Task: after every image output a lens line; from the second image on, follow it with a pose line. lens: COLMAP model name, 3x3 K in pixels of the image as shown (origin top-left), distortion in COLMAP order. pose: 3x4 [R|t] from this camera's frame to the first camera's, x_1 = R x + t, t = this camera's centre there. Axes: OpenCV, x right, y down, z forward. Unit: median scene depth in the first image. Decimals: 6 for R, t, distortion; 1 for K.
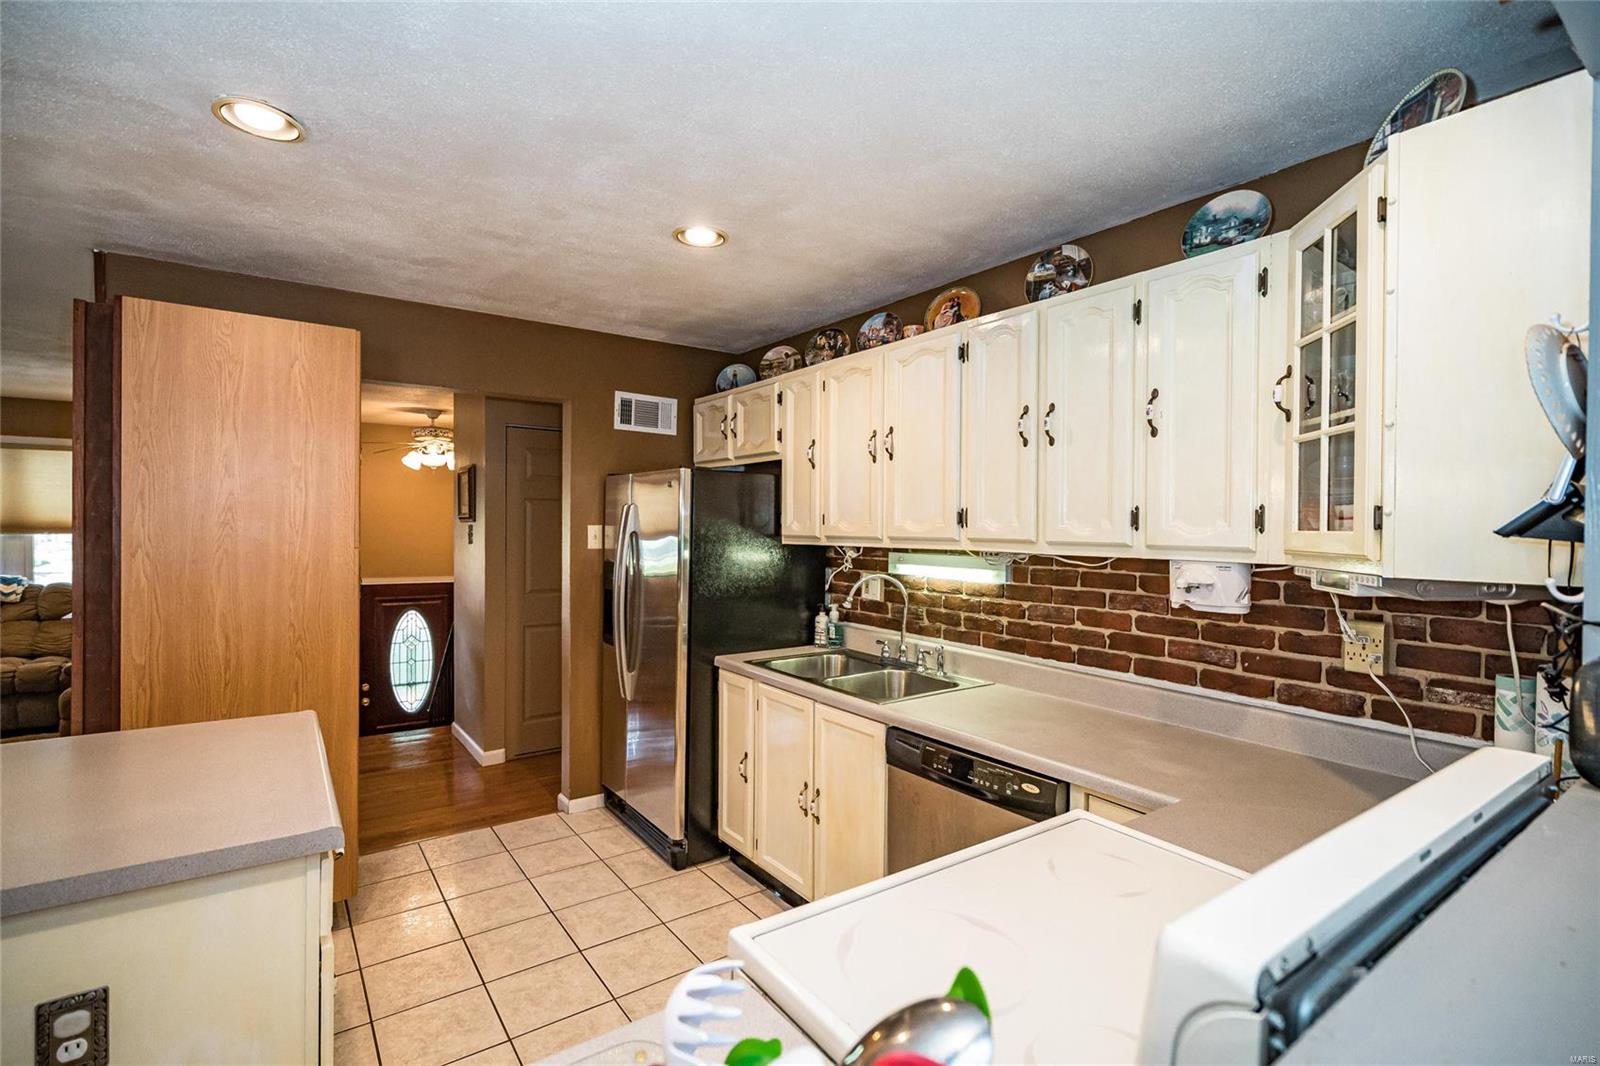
lens RADIAL K [[728.7, 0, 772.7], [0, 728.7, 536.0], [0, 0, 1]] dist [-0.000775, 0.001065]
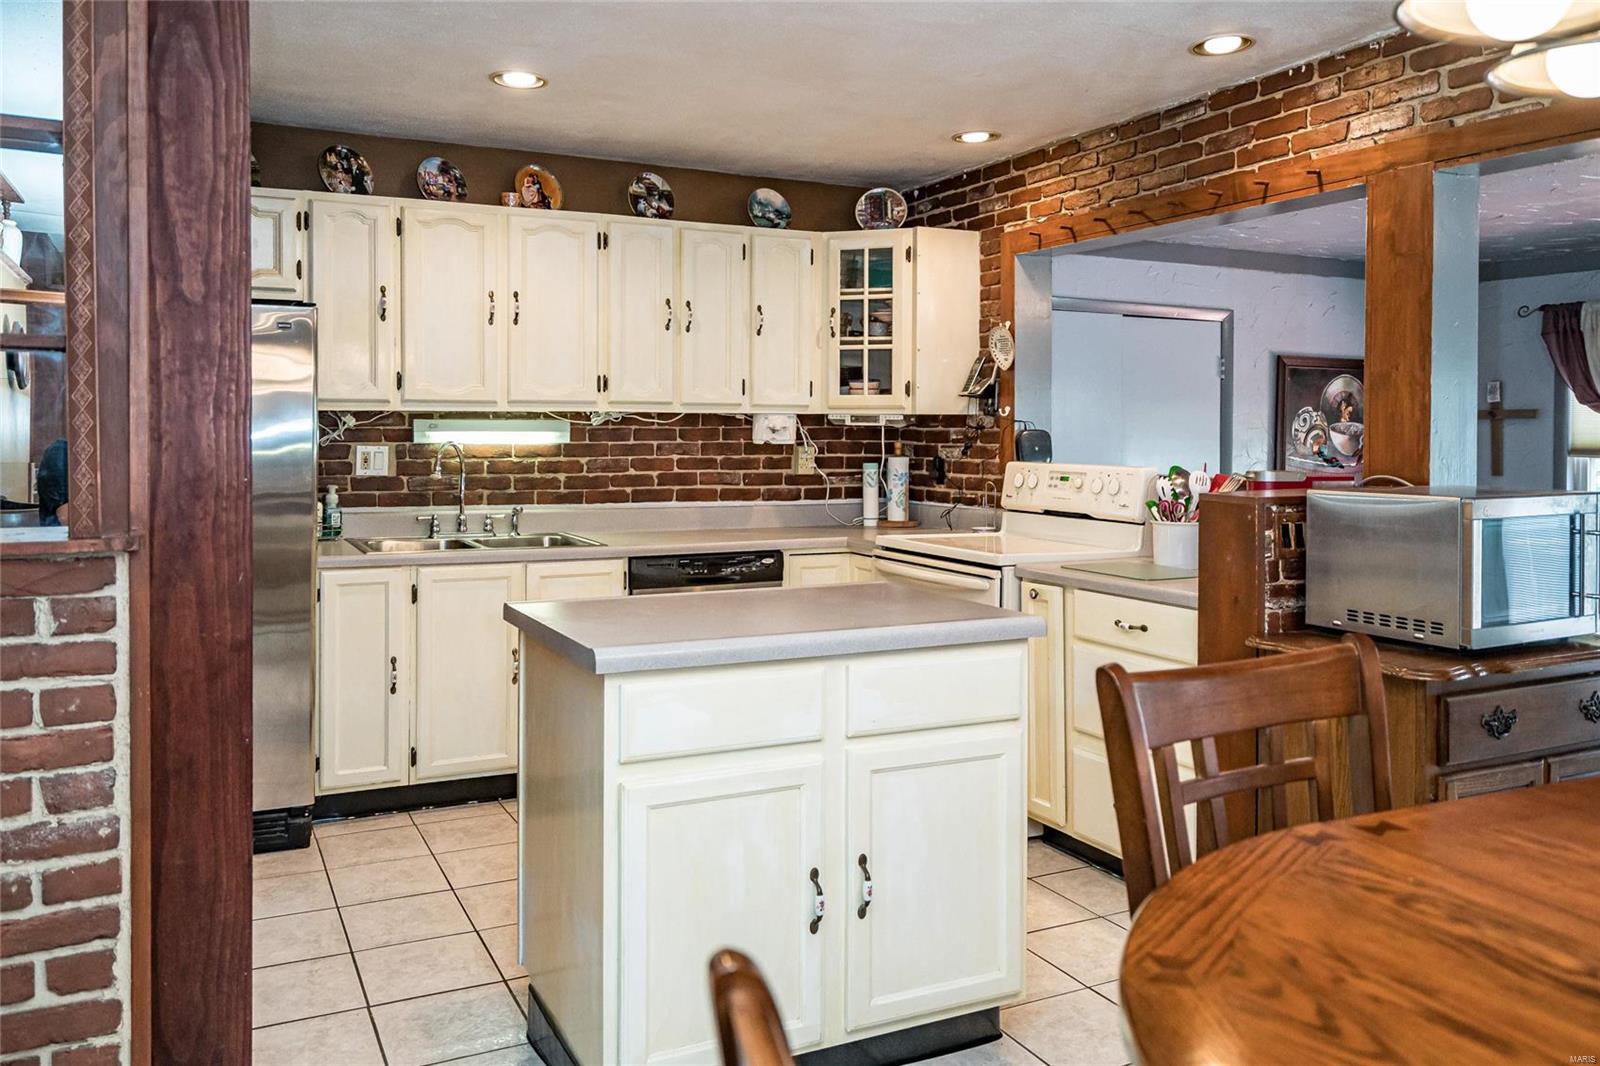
lens RADIAL K [[1243.1, 0, 709.2], [0, 1243.1, 441.8], [0, 0, 1]] dist [-0.001114, 0.009612]
pose [[0.199635, -0.016285, 0.979735, -1.444157], [0.011329, 0.999833, 0.014310, 0.037088], [-0.979805, 0.008243, 0.199786, 0.385994]]
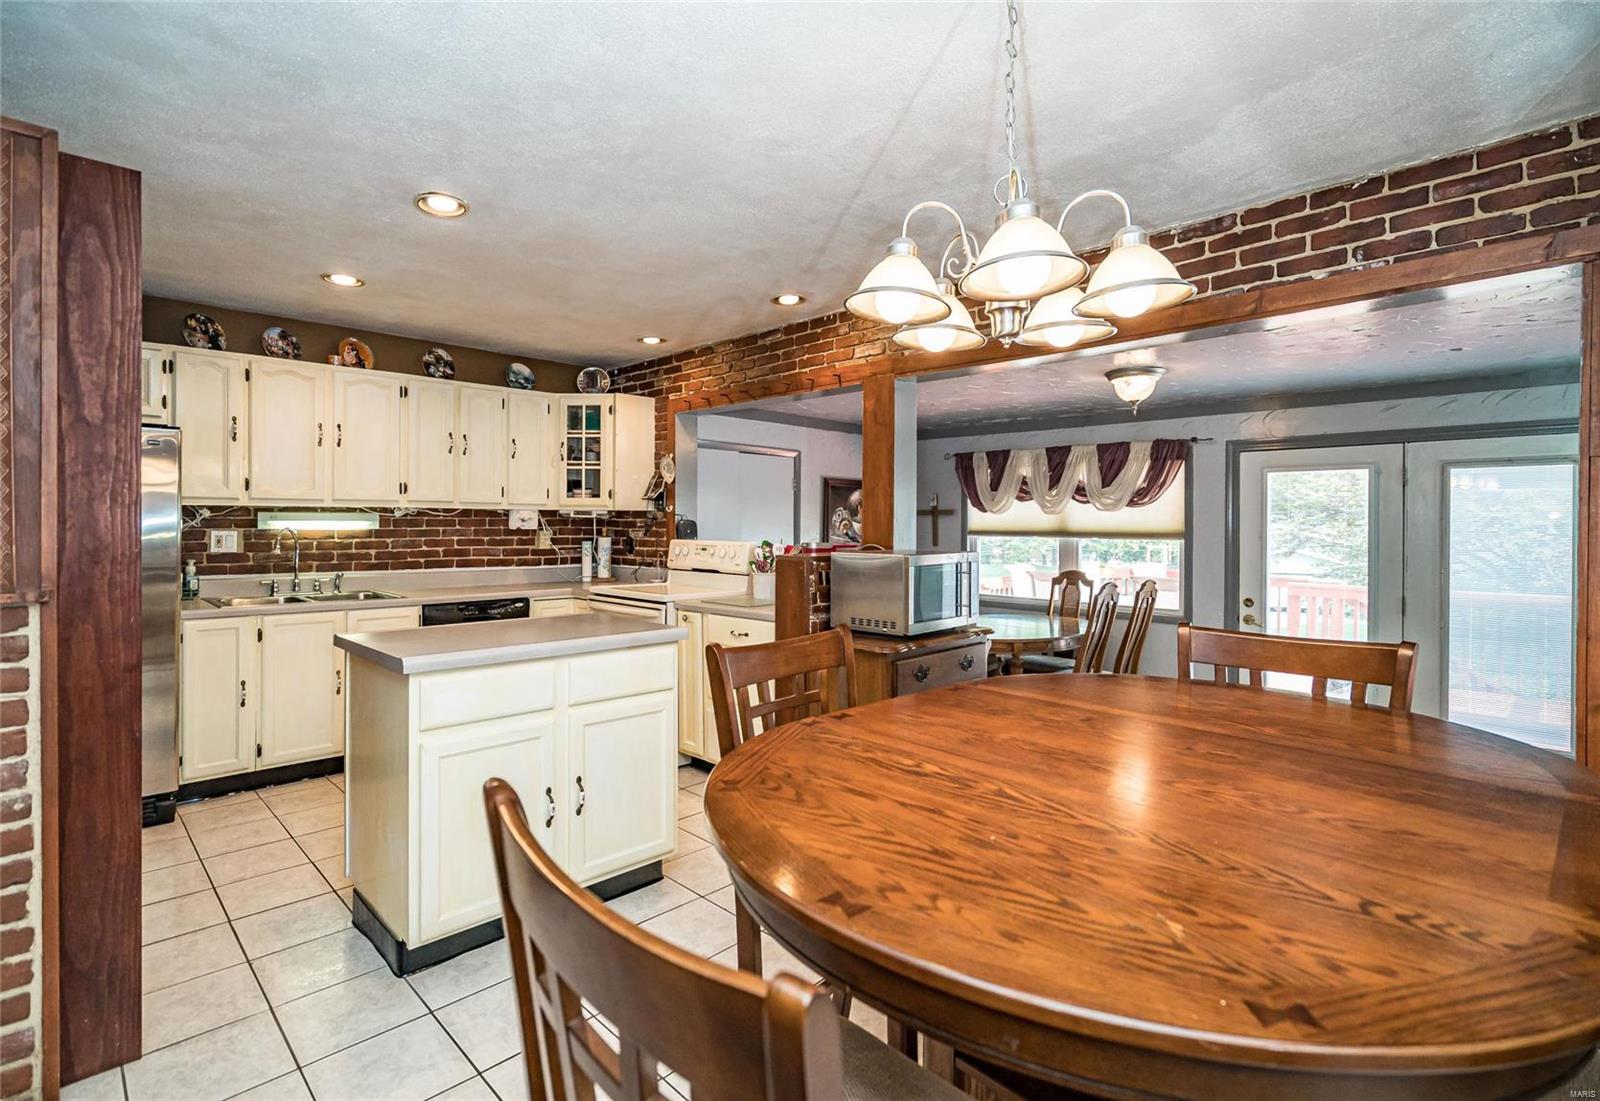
lens RADIAL K [[810.7, 0, 754.2], [0, 810.7, 524.1], [0, 0, 1]] dist [-0.014465, 0.003390]
pose [[-0.127279, -0.008116, 0.991834, -1.519829], [0.008467, 0.999921, 0.009269, 0.043410], [-0.991831, 0.009577, -0.127200, 0.372672]]
